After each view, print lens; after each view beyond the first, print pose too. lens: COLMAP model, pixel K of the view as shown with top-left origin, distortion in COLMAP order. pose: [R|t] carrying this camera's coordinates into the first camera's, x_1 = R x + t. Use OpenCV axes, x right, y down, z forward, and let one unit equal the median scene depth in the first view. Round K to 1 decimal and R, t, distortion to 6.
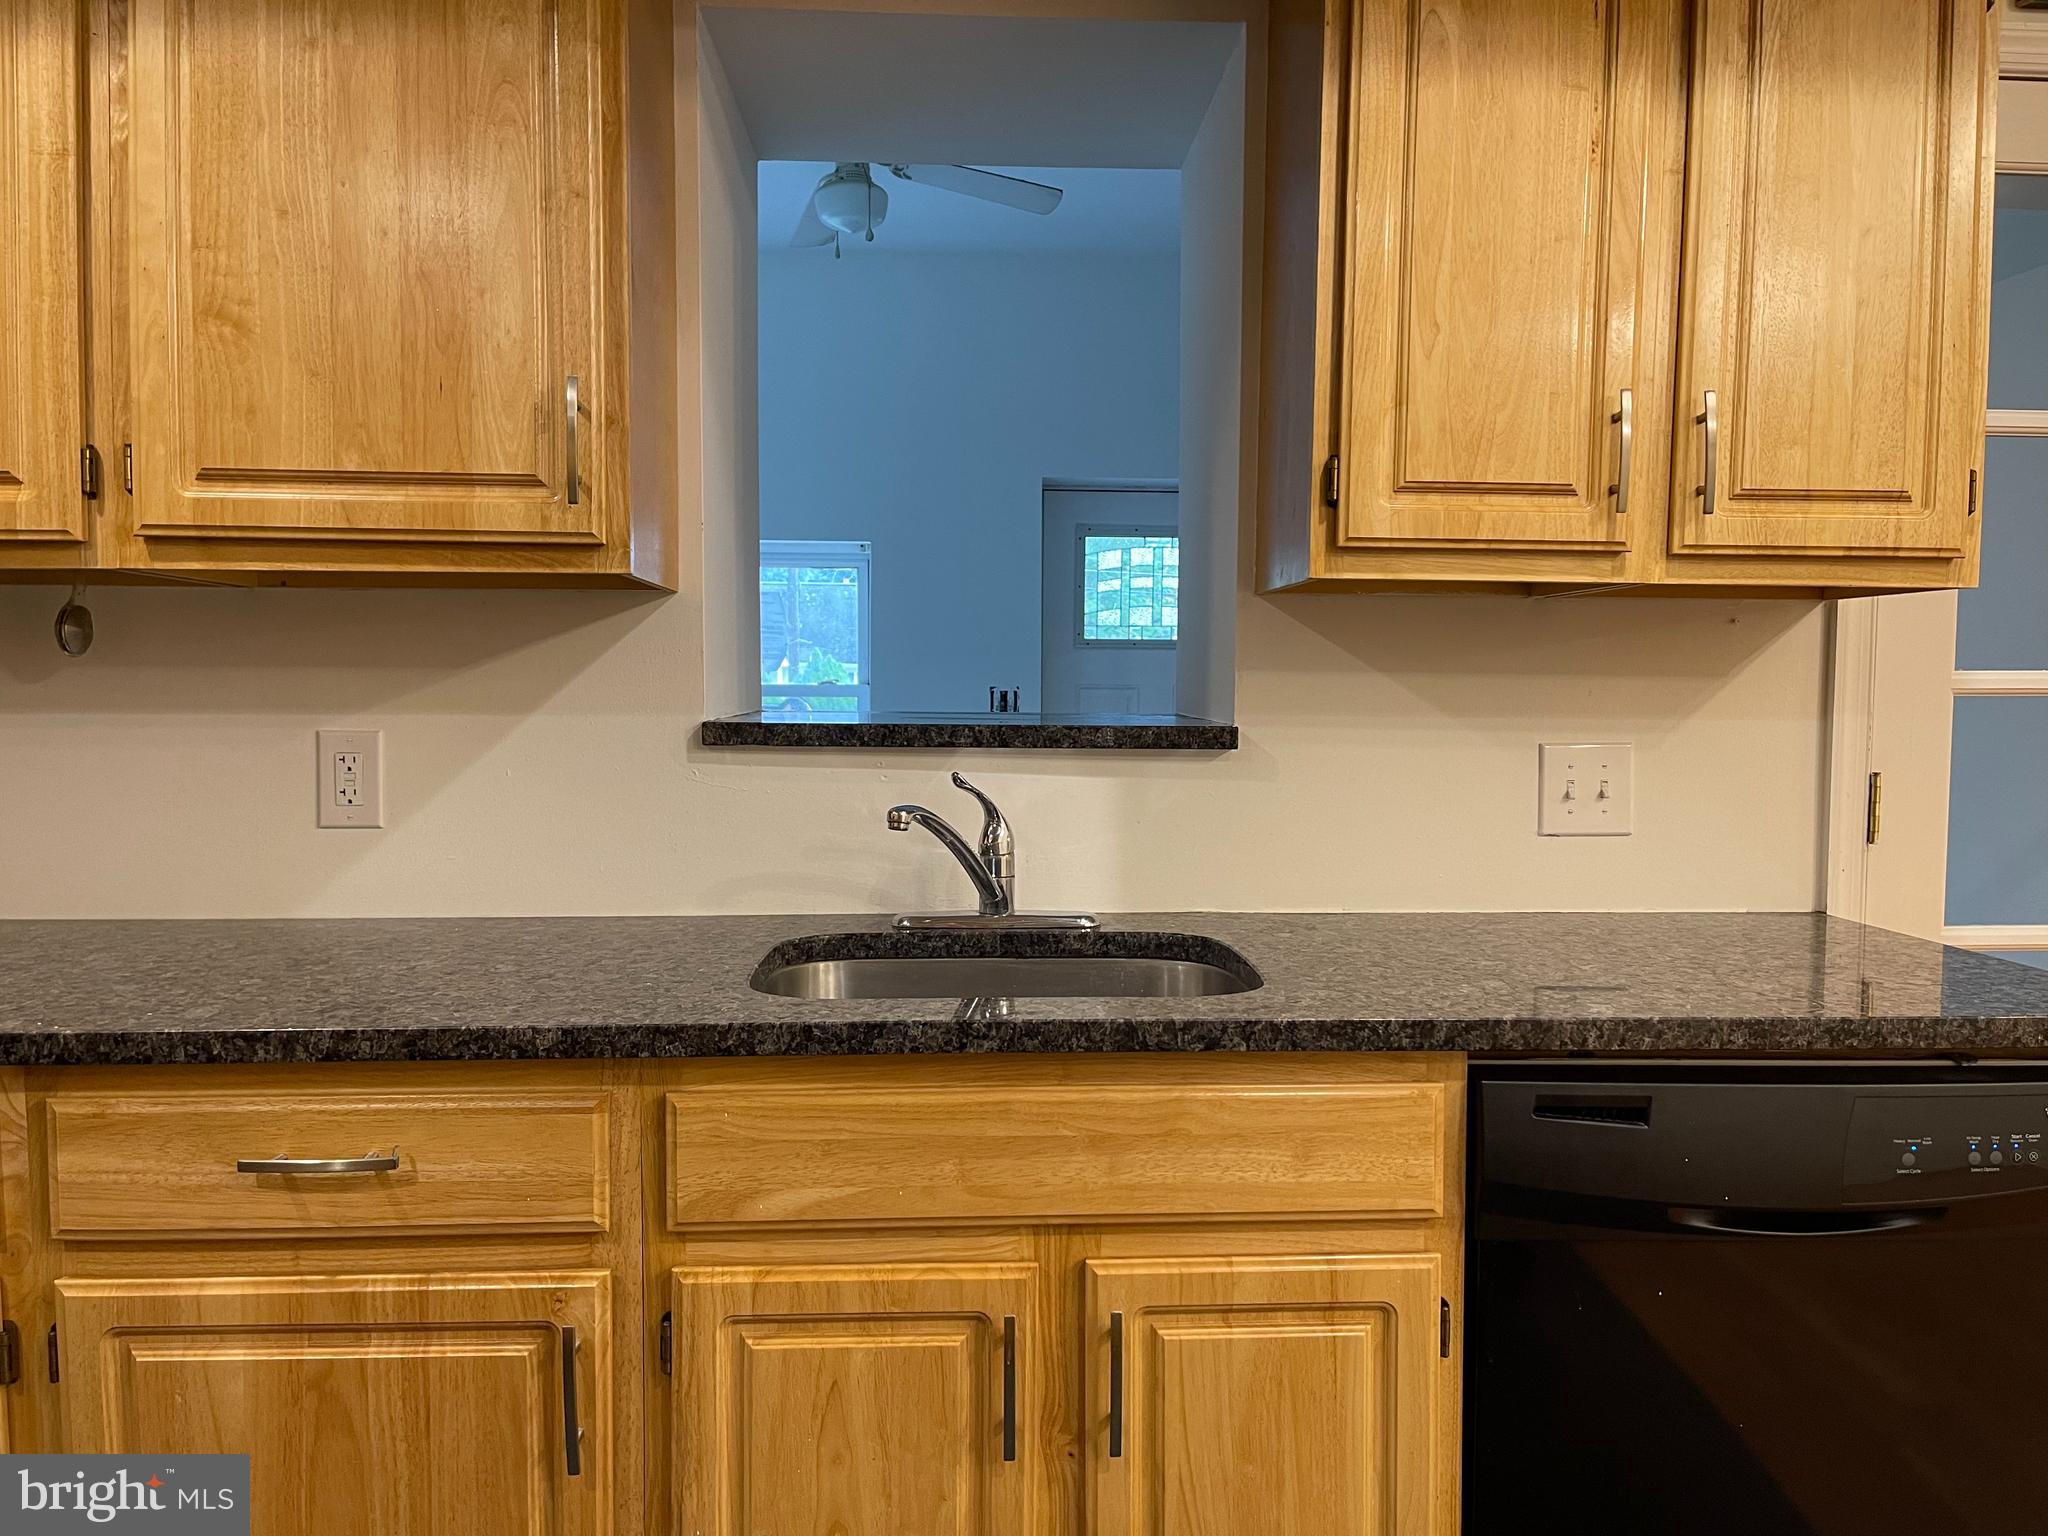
lens RADIAL K [[1599.1, 0, 1034.4], [0, 1599.1, 765.5], [0, 0, 1]] dist [0.101832, -0.177857]
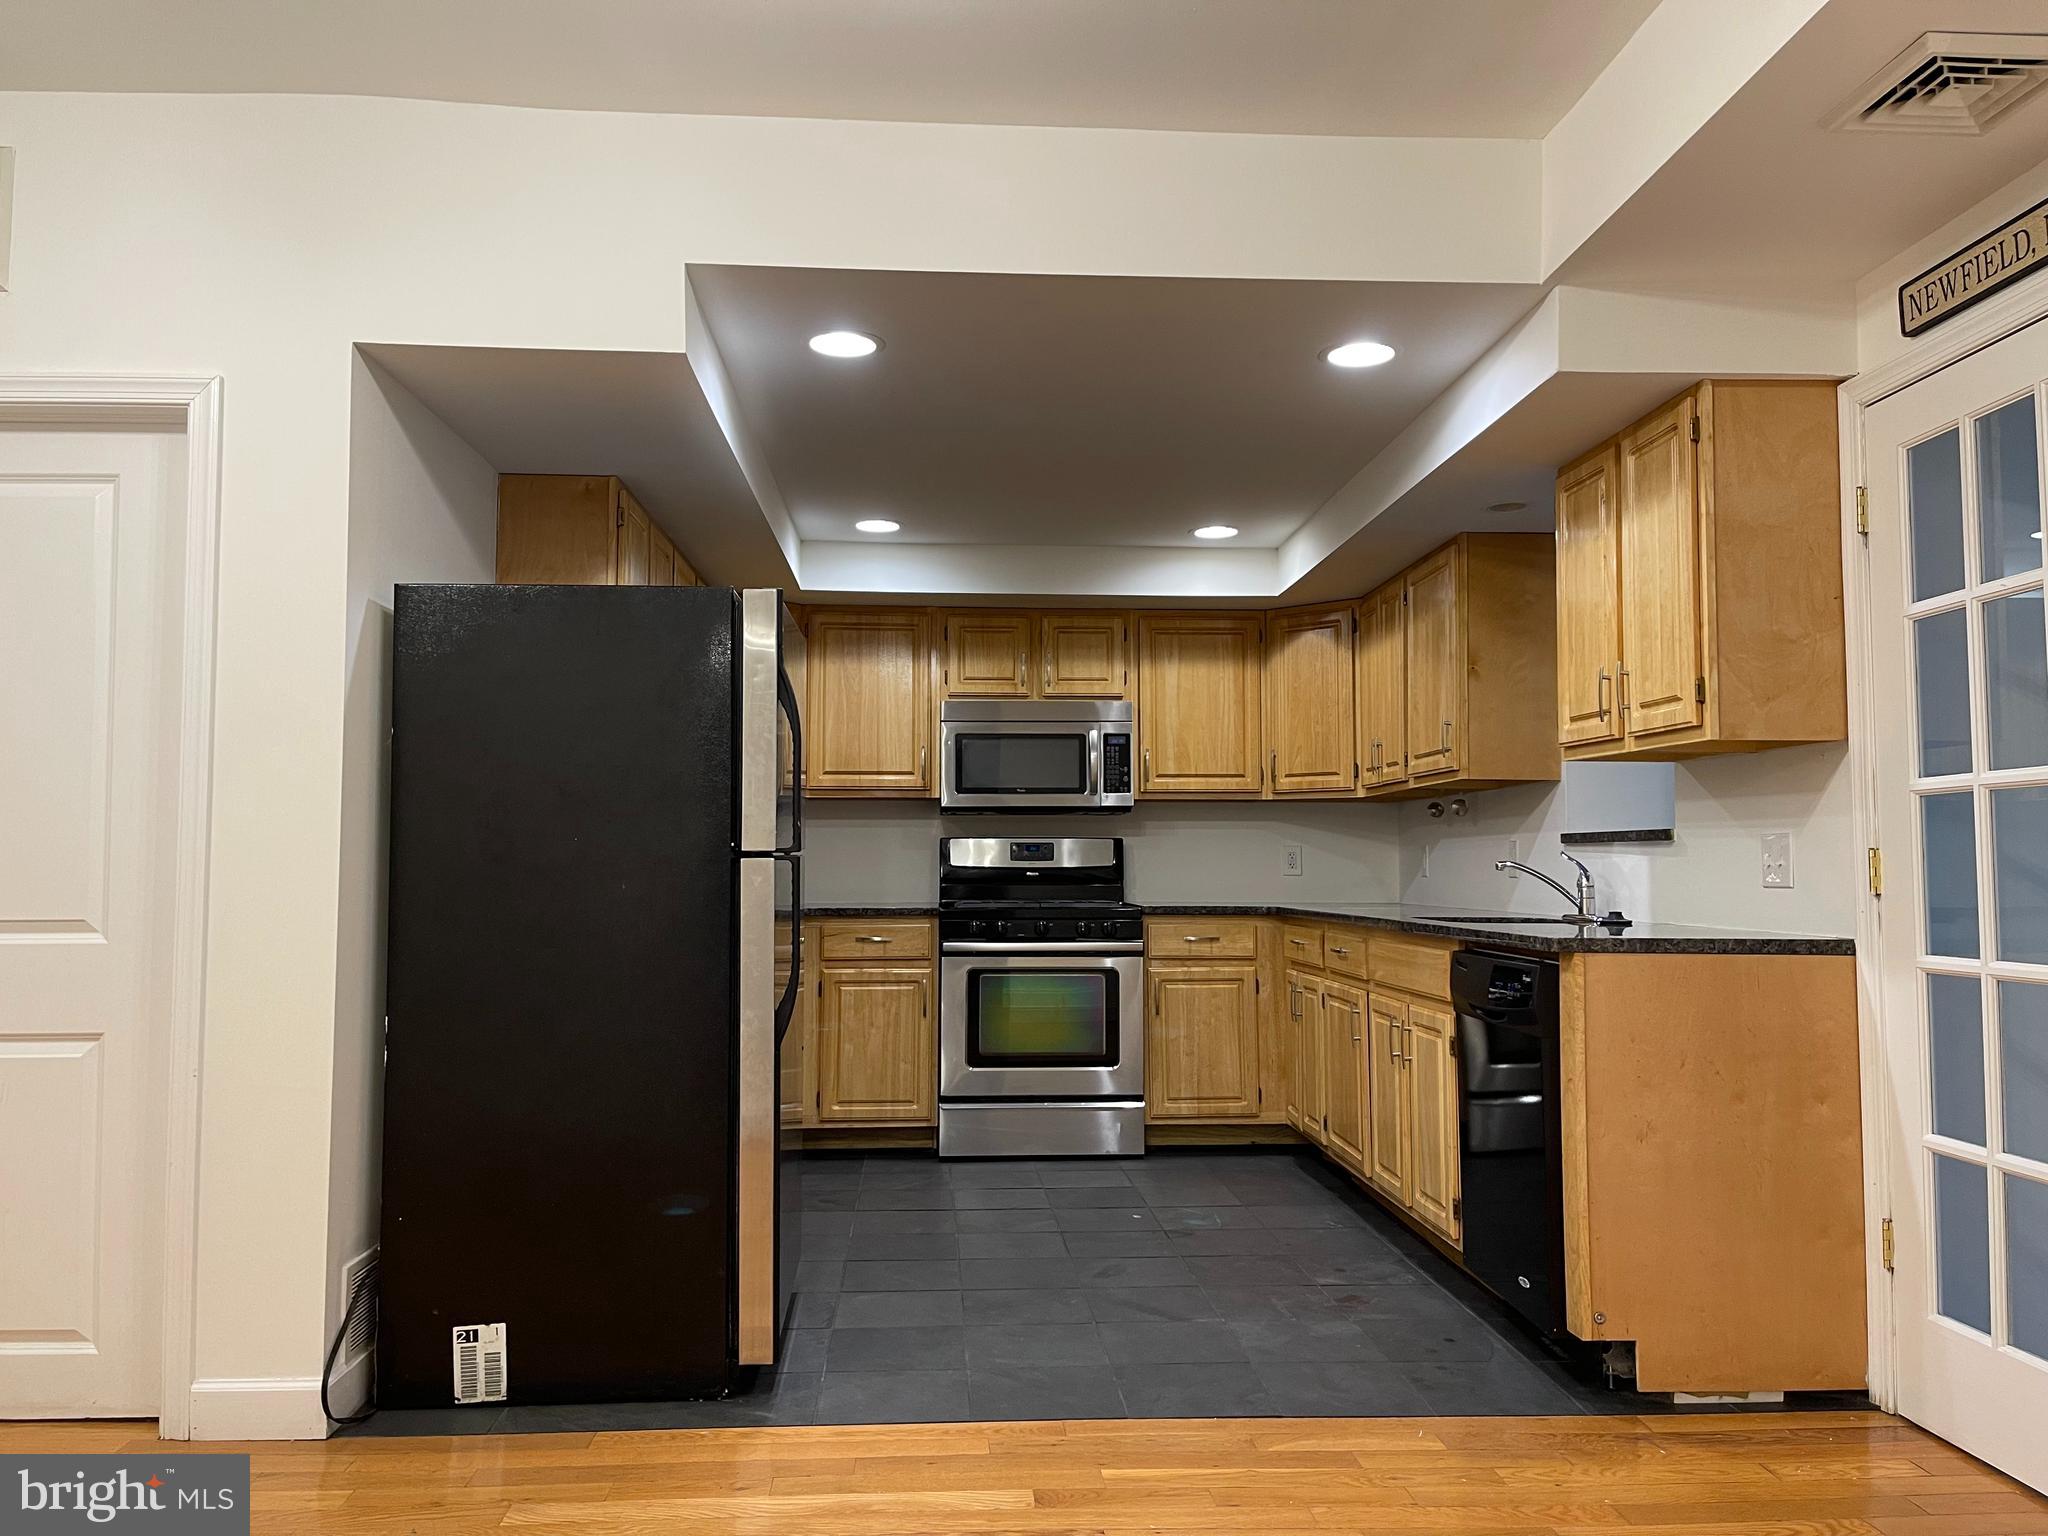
lens RADIAL K [[1539.4, 0, 1024.0], [0, 1539.4, 768.0], [0, 0, 1]] dist [0.075102, -0.095525]
pose [[-0.006495, -0.070428, -0.997496, 2.528850], [-0.058107, 0.995858, -0.069934, 0.099464], [0.998289, 0.057507, -0.010561, 0.256644]]
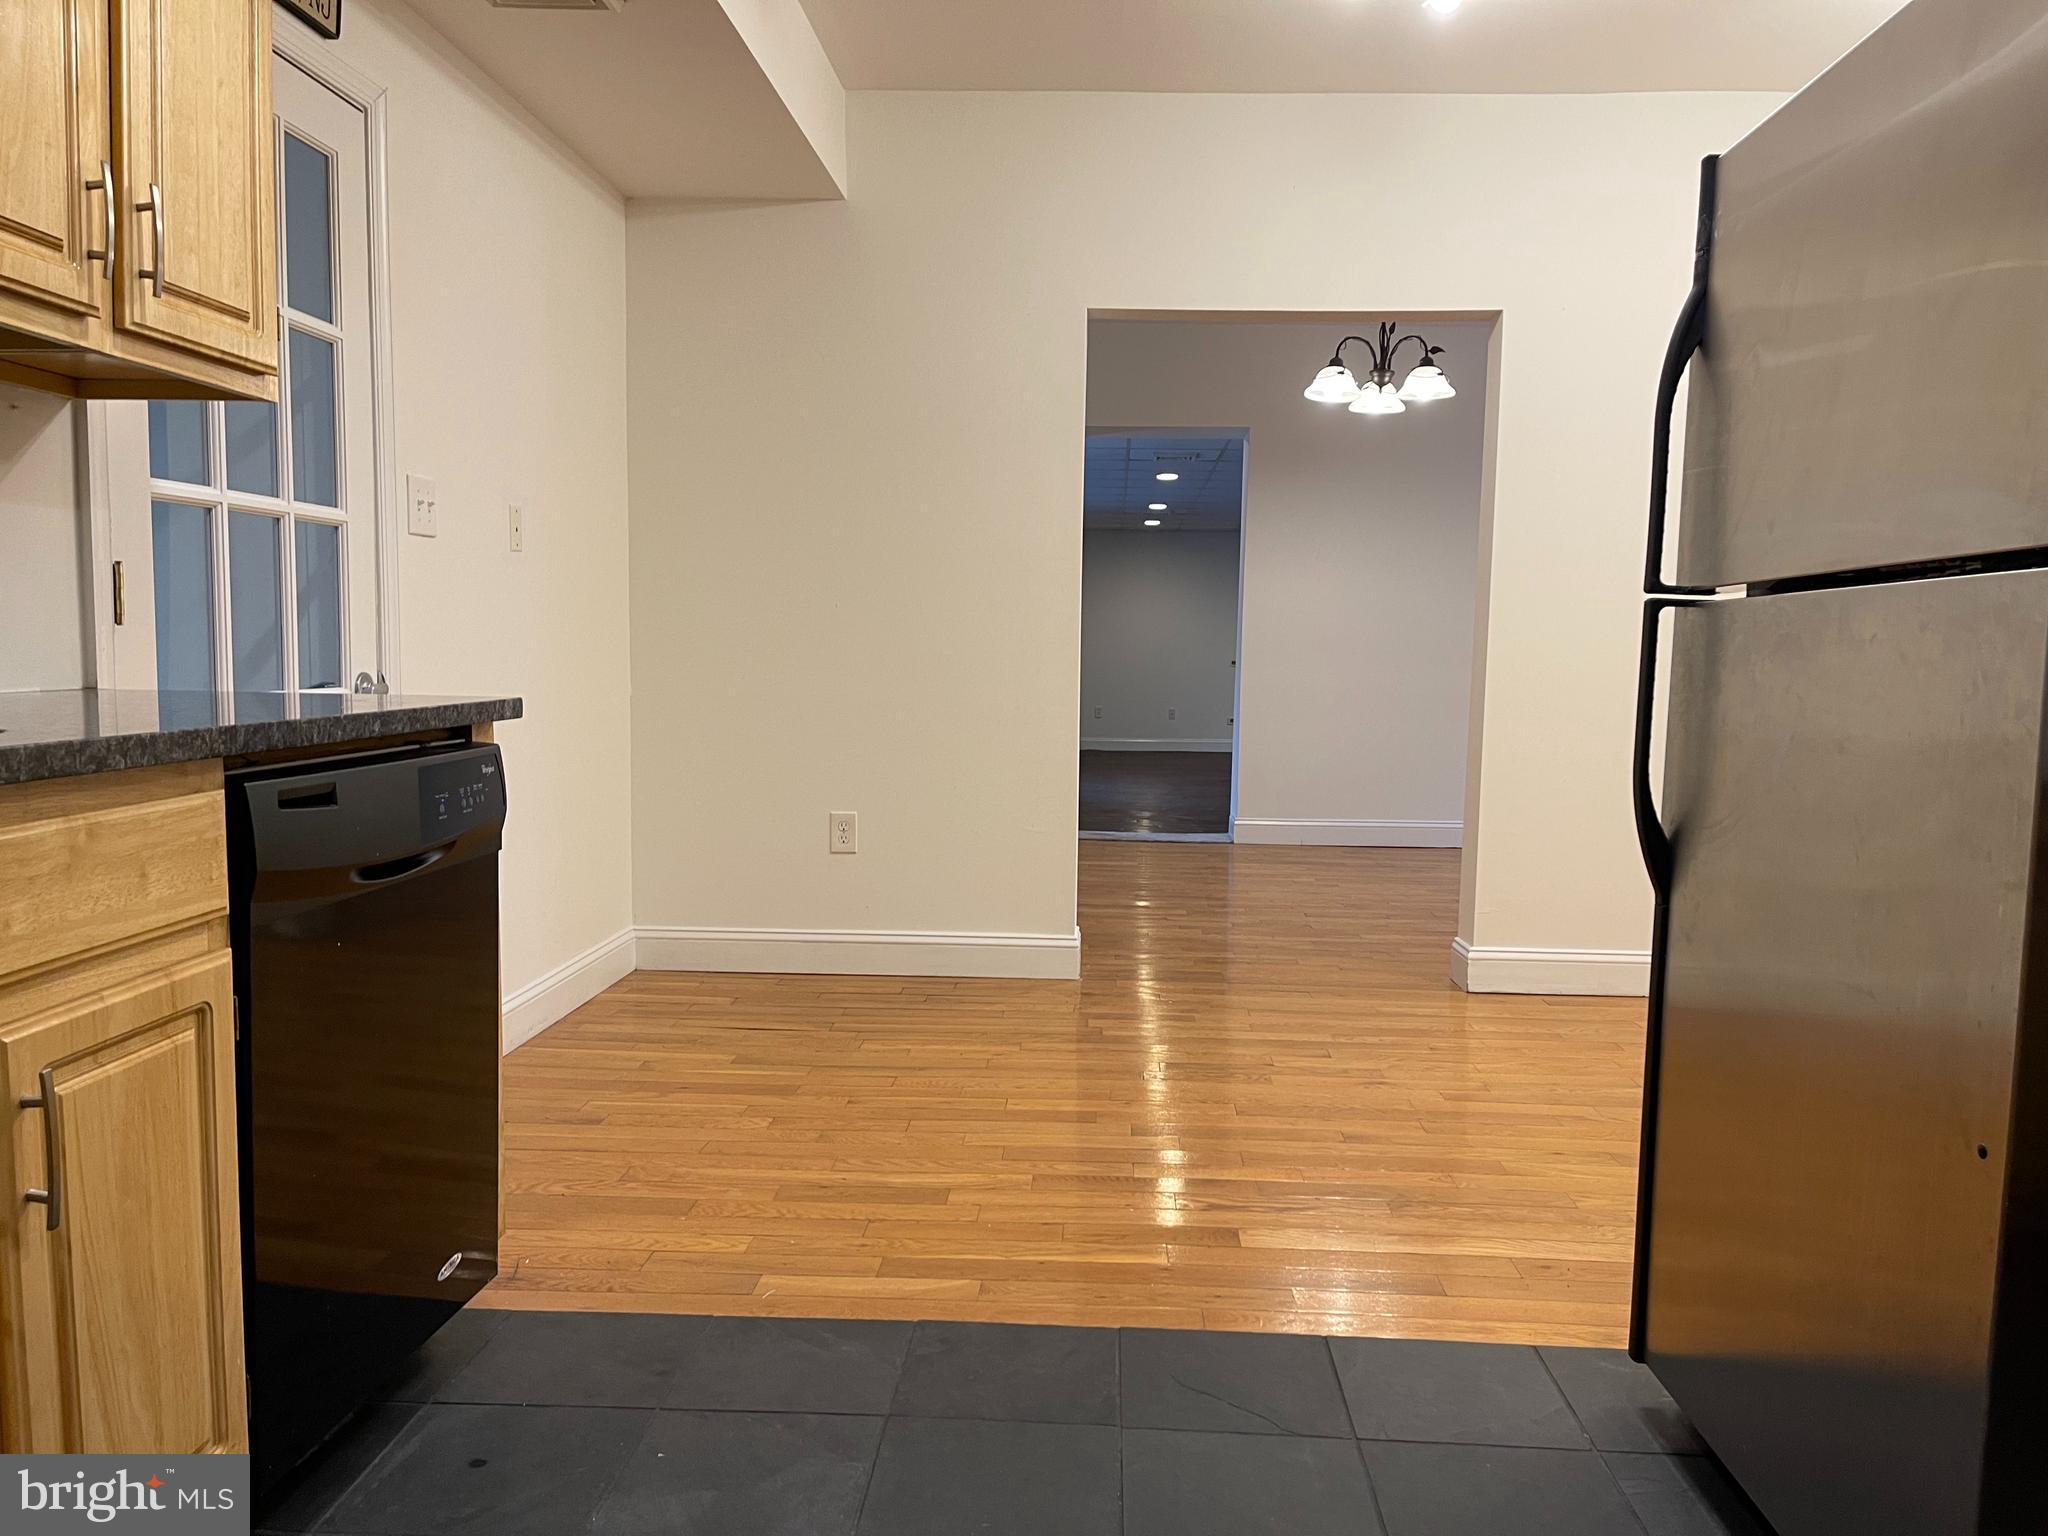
lens RADIAL K [[1529.8, 0, 1031.0], [0, 1529.8, 779.0], [0, 0, 1]] dist [0.074371, -0.099728]
pose [[0.119545, -0.094095, 0.988360, -0.613378], [0.038265, 0.995196, 0.090117, 0.103320], [-0.992091, 0.027047, 0.122572, 0.297977]]
